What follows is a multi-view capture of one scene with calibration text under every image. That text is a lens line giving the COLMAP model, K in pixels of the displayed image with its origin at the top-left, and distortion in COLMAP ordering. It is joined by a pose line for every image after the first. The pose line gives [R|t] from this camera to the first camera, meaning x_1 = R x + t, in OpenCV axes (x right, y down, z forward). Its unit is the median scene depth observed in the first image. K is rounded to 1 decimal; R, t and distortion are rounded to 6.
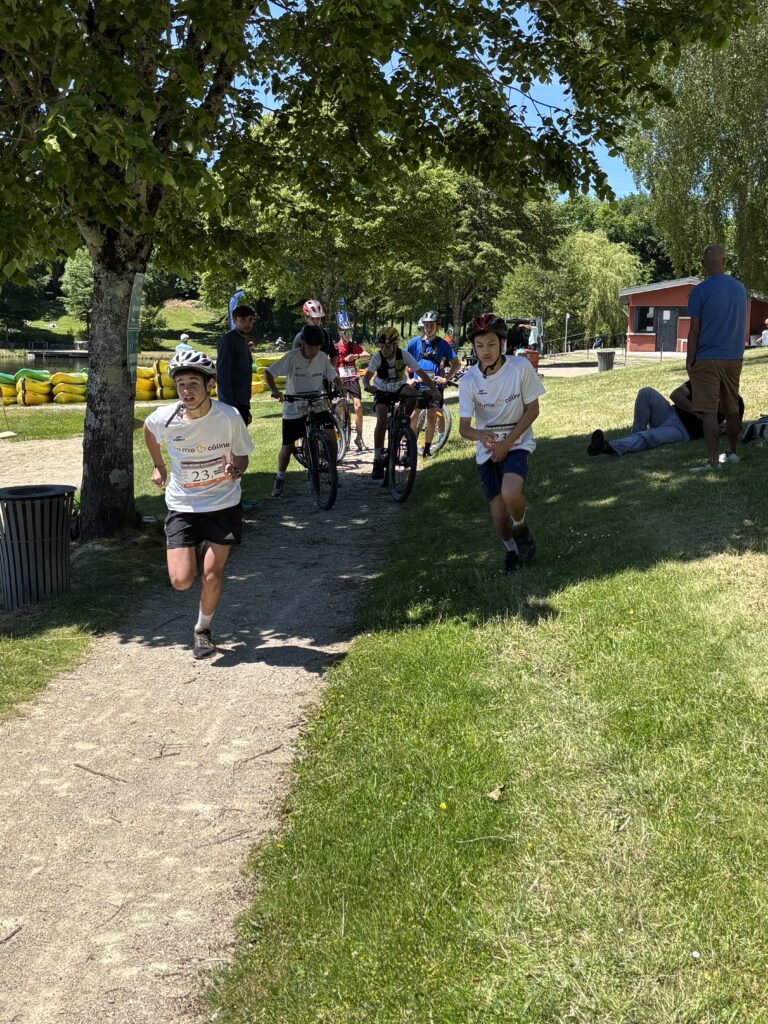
lens RADIAL K [[1309.7, 0, 382.4], [0, 1309.7, 508.4], [0, 0, 1]] dist [0.047548, 0.000000]
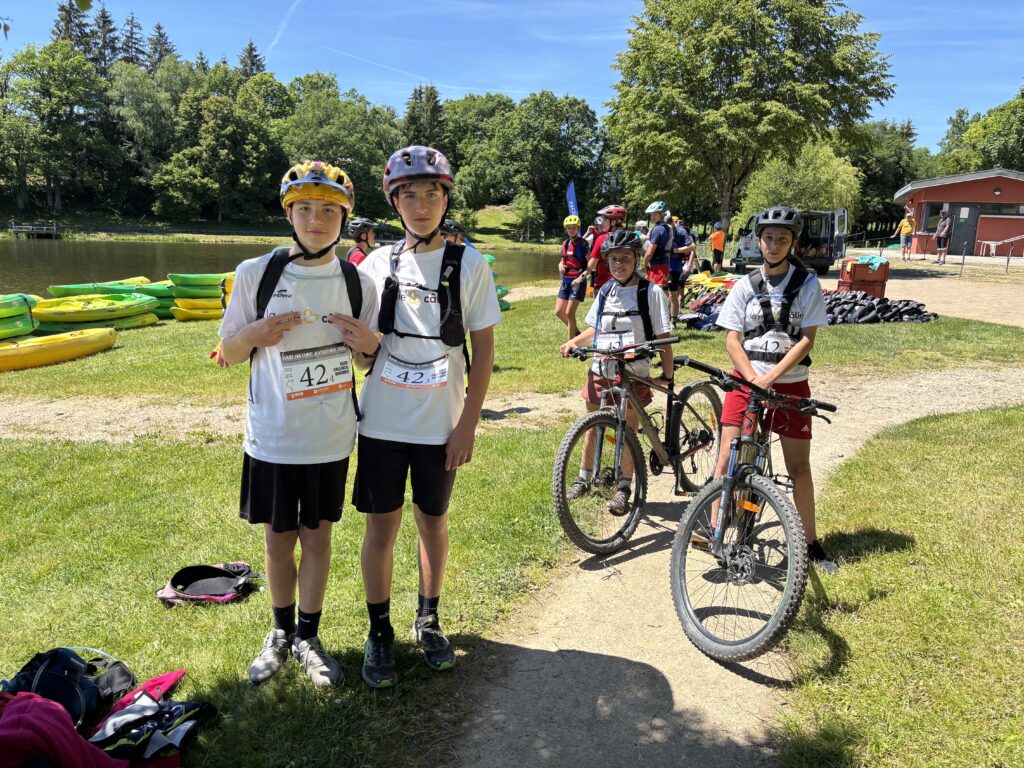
lens RADIAL K [[777.9, 0, 512.7], [0, 777.9, 400.1], [0, 0, 1]] dist [0.024996, -0.031793]
pose [[0.986547, 0.046728, -0.156655, 0.010574], [-0.033940, 0.995944, 0.083333, -0.064285], [0.159914, -0.076895, 0.984131, 0.492188]]
